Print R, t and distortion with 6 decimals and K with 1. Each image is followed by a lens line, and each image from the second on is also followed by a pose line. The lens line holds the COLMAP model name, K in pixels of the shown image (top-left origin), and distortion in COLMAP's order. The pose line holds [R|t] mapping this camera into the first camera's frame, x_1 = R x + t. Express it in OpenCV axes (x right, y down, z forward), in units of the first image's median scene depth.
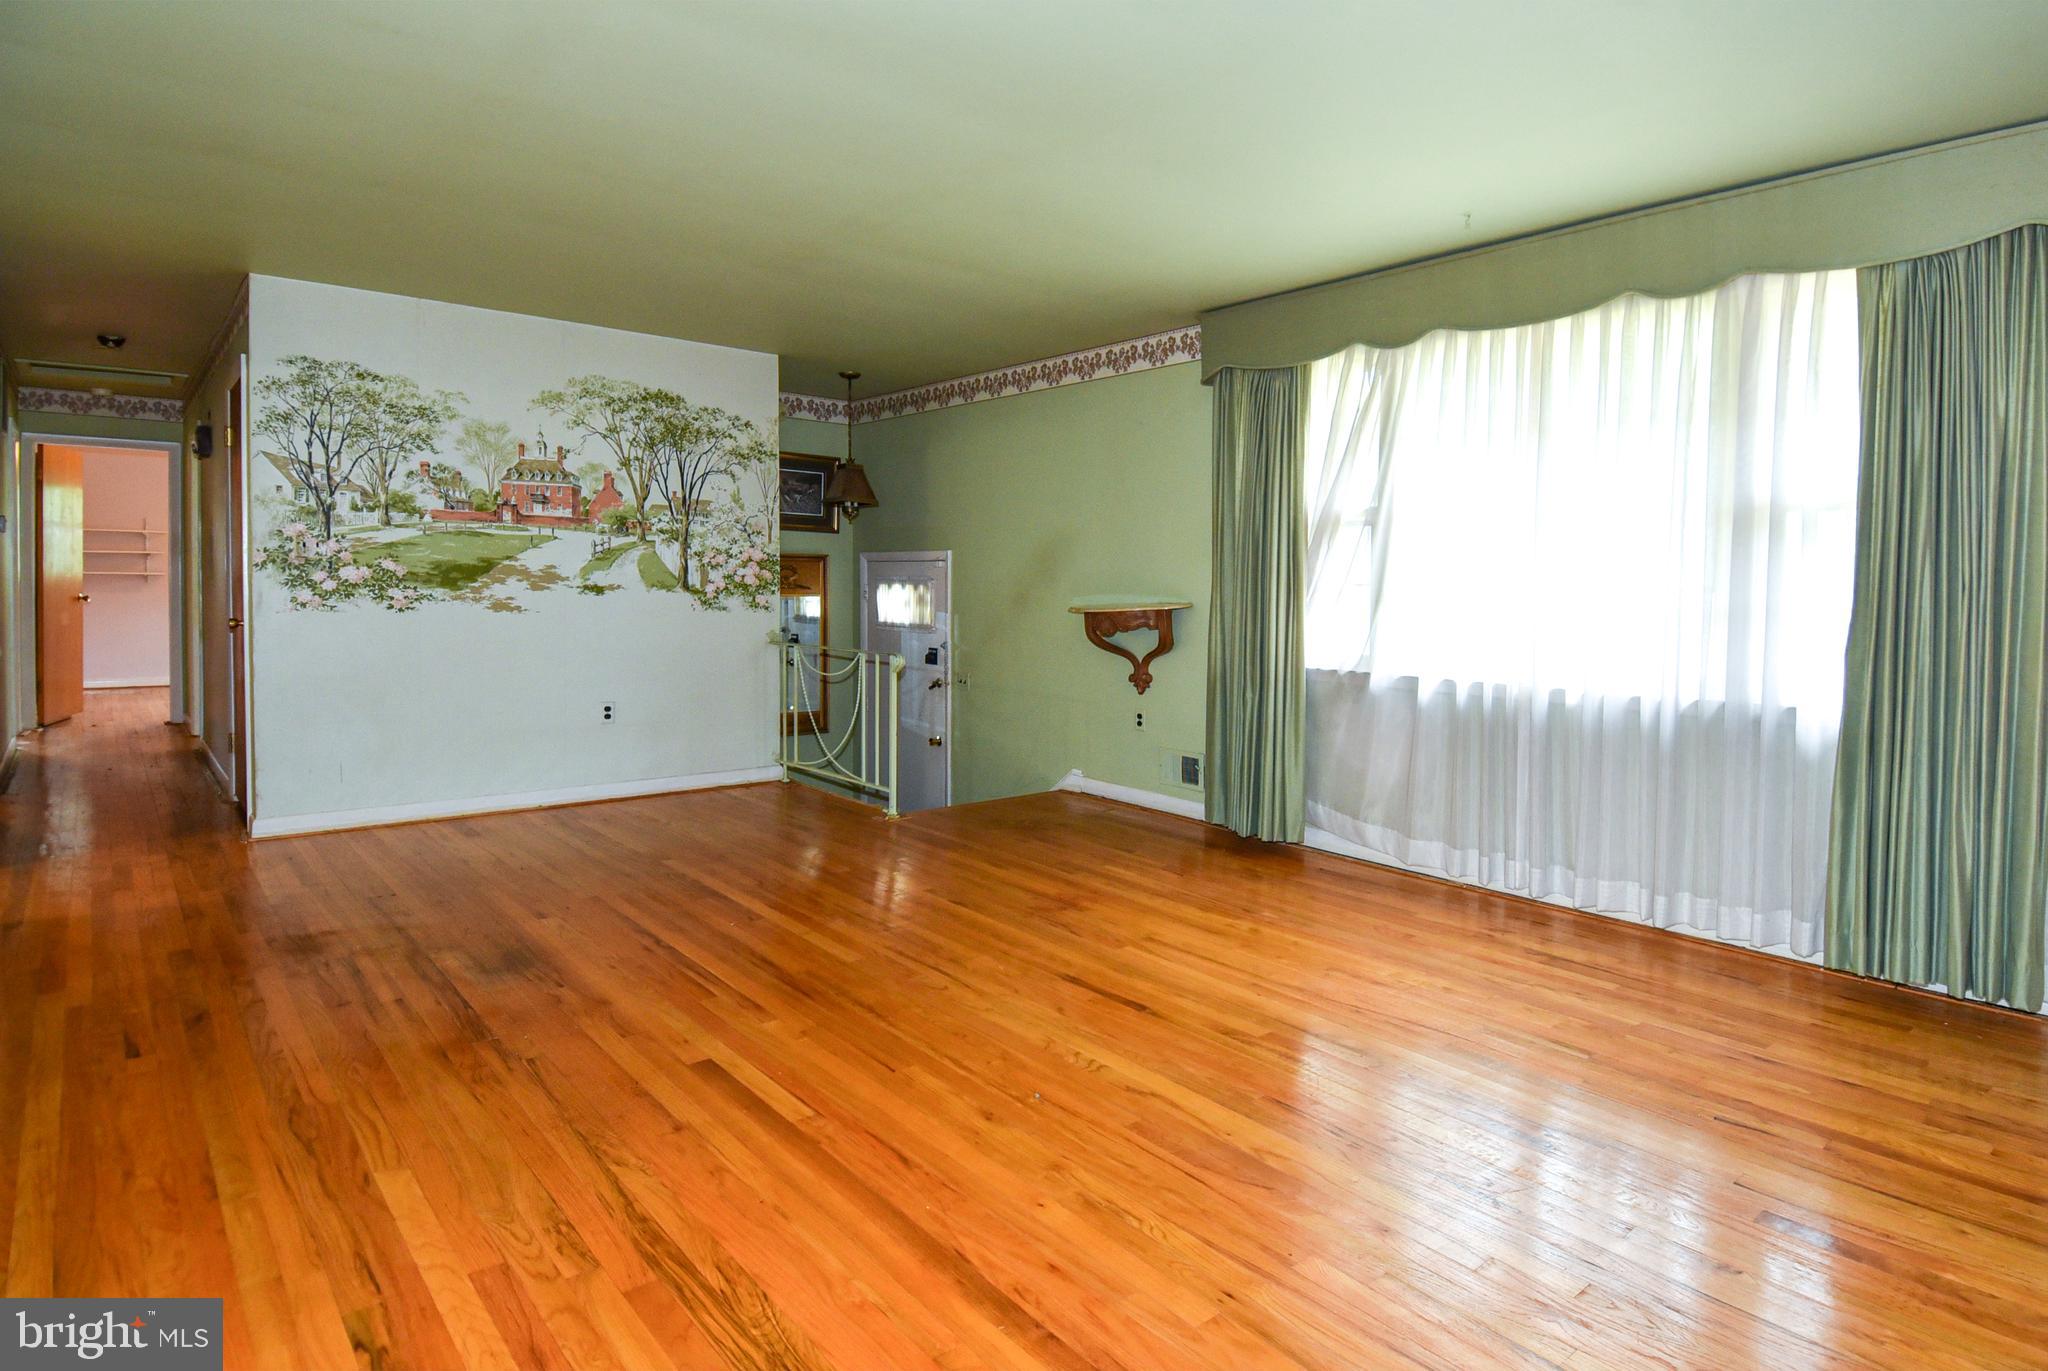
lens RADIAL K [[1110.8, 0, 1014.5], [0, 1110.8, 641.7], [0, 0, 1]] dist [0.041511, -0.041339]
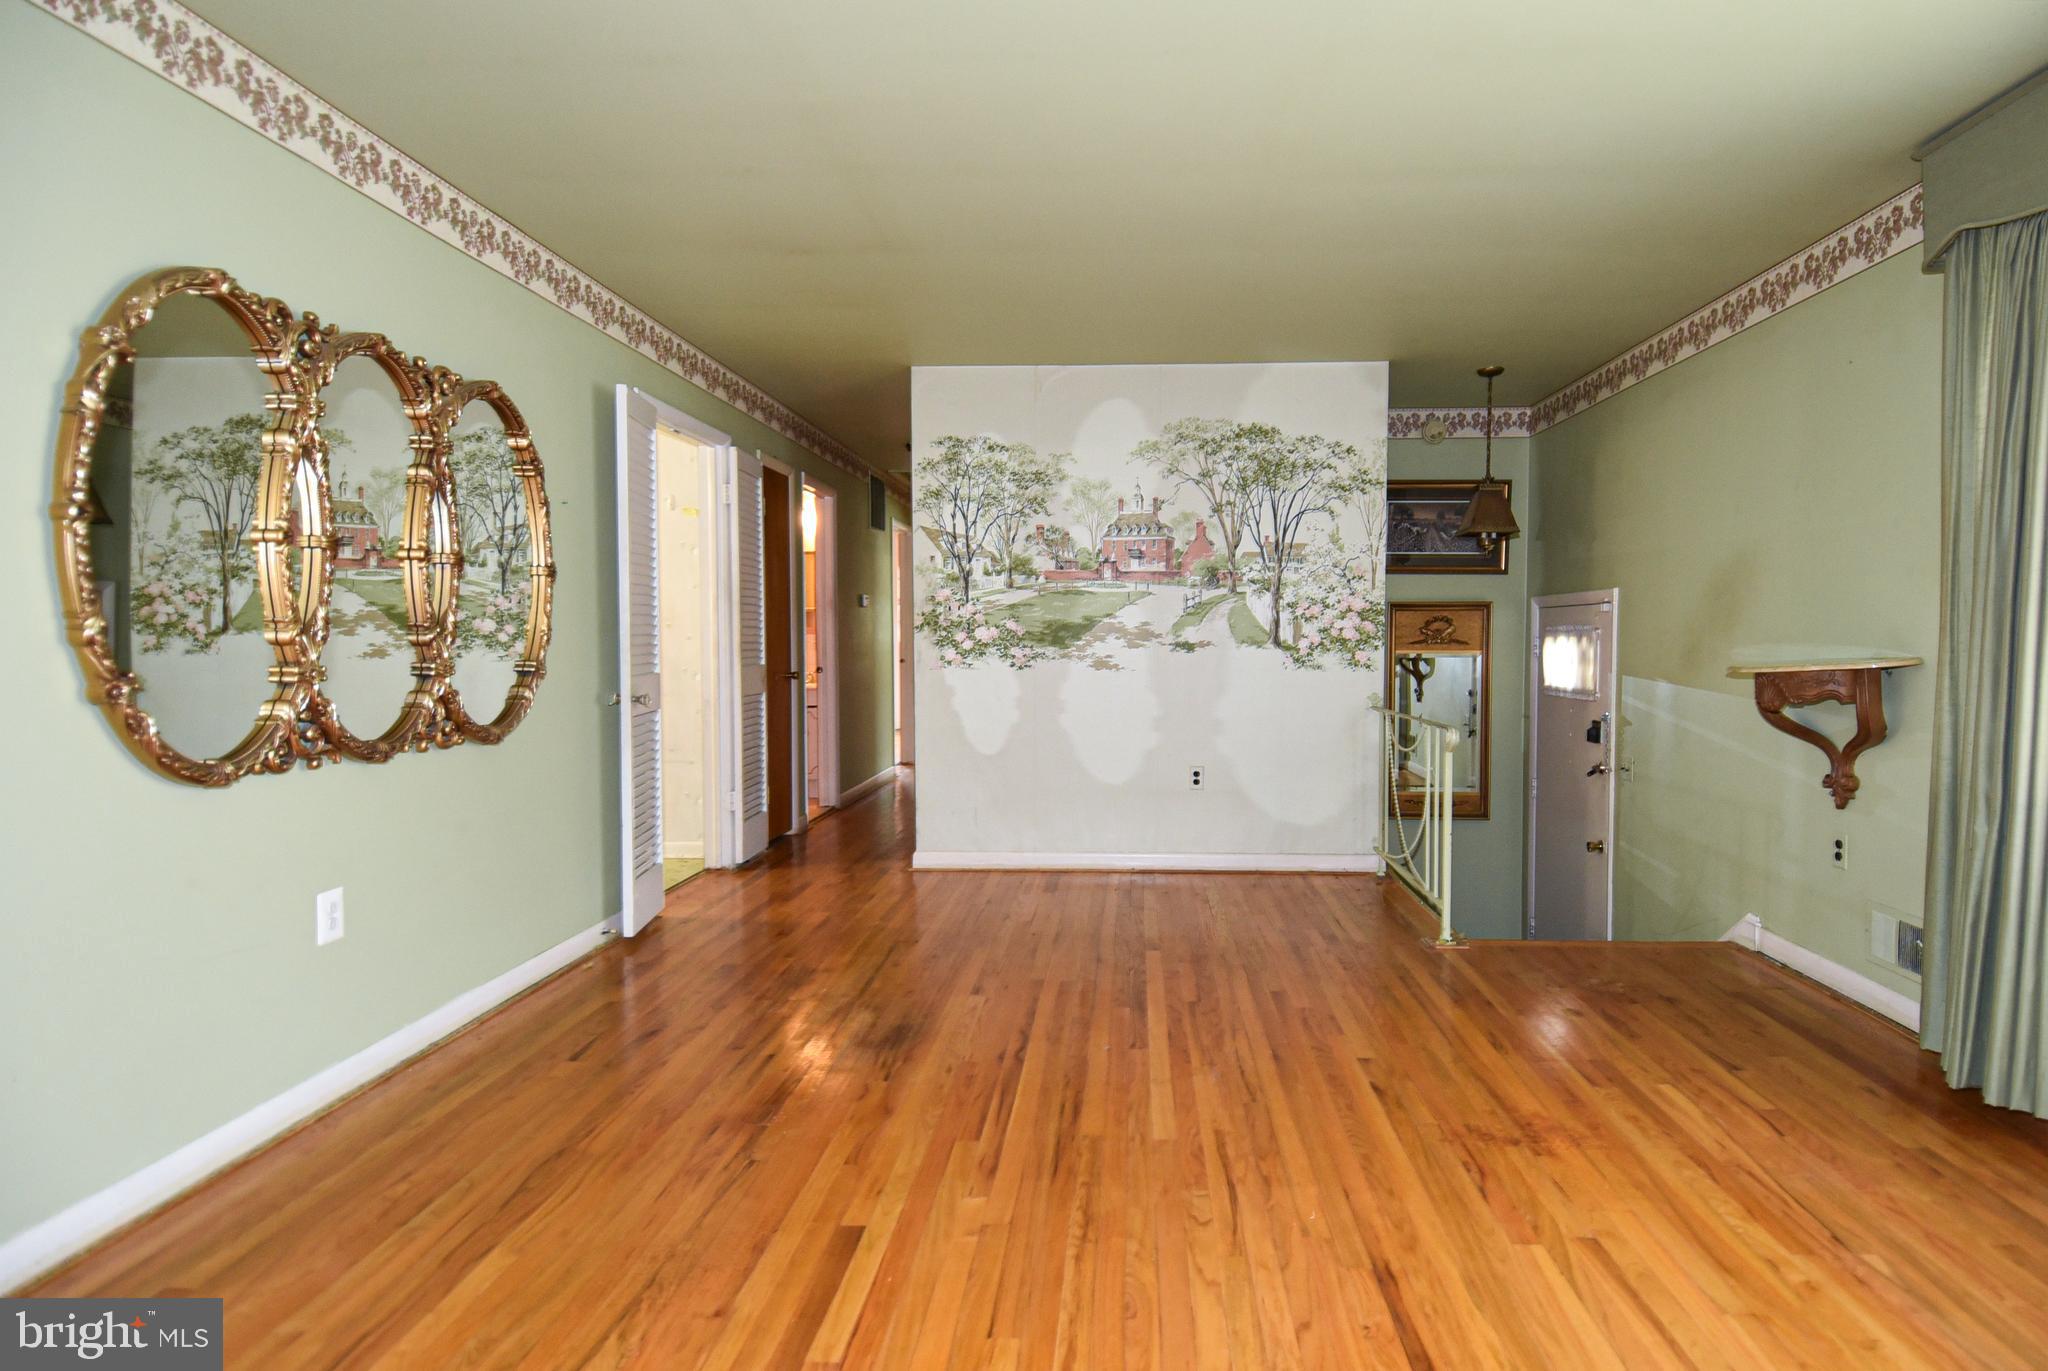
lens RADIAL K [[1110.8, 0, 1106.8], [0, 1110.8, 714.5], [0, 0, 1]] dist [0.041511, -0.041339]
pose [[0.766185, 0.030455, -0.641898, 0.188506], [-0.022322, 0.999535, 0.020779, -0.008102], [0.642233, -0.001592, 0.766508, 0.254491]]
